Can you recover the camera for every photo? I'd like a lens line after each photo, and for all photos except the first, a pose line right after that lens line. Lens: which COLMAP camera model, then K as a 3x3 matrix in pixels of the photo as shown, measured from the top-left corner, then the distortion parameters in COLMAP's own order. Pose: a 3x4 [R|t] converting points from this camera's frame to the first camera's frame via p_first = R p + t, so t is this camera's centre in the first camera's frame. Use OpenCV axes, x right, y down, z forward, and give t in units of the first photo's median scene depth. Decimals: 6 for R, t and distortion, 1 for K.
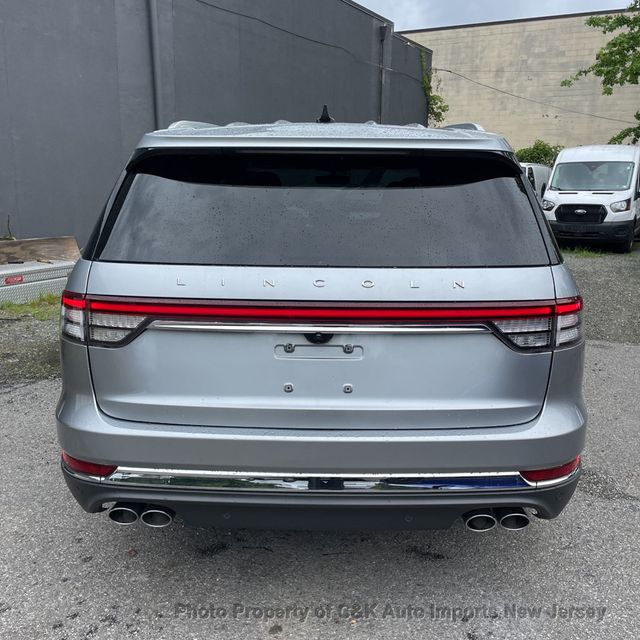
lens RADIAL K [[638.3, 0, 337.1], [0, 638.3, 326.0], [0, 0, 1]] dist [0.014030, 0.000000]
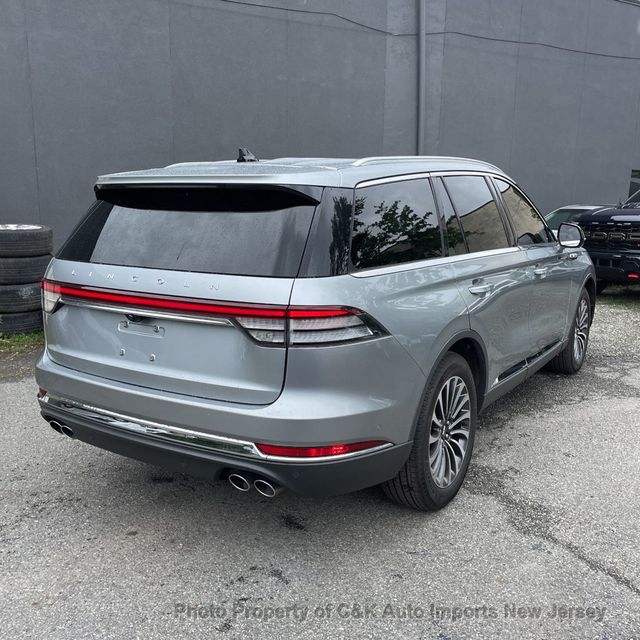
lens RADIAL K [[638.3, 0, 326.7], [0, 638.3, 323.7], [0, 0, 1]] dist [0.014030, 0.000000]
pose [[0.855011, 0.090435, -0.510663, 0.814469], [-0.109975, 0.993901, -0.008119, -0.003799], [0.506815, 0.063103, 0.859742, 0.004542]]
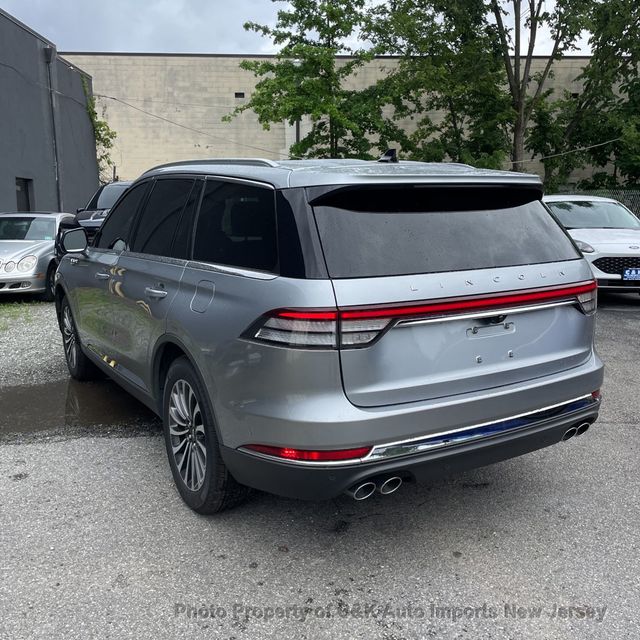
lens RADIAL K [[638.3, 0, 326.9], [0, 638.3, 323.8], [0, 0, 1]] dist [0.014030, 0.000000]
pose [[0.847390, -0.112827, 0.518845, -0.668447], [0.134202, 0.990947, -0.003693, -0.010787], [-0.513731, 0.072759, 0.854861, 0.001996]]
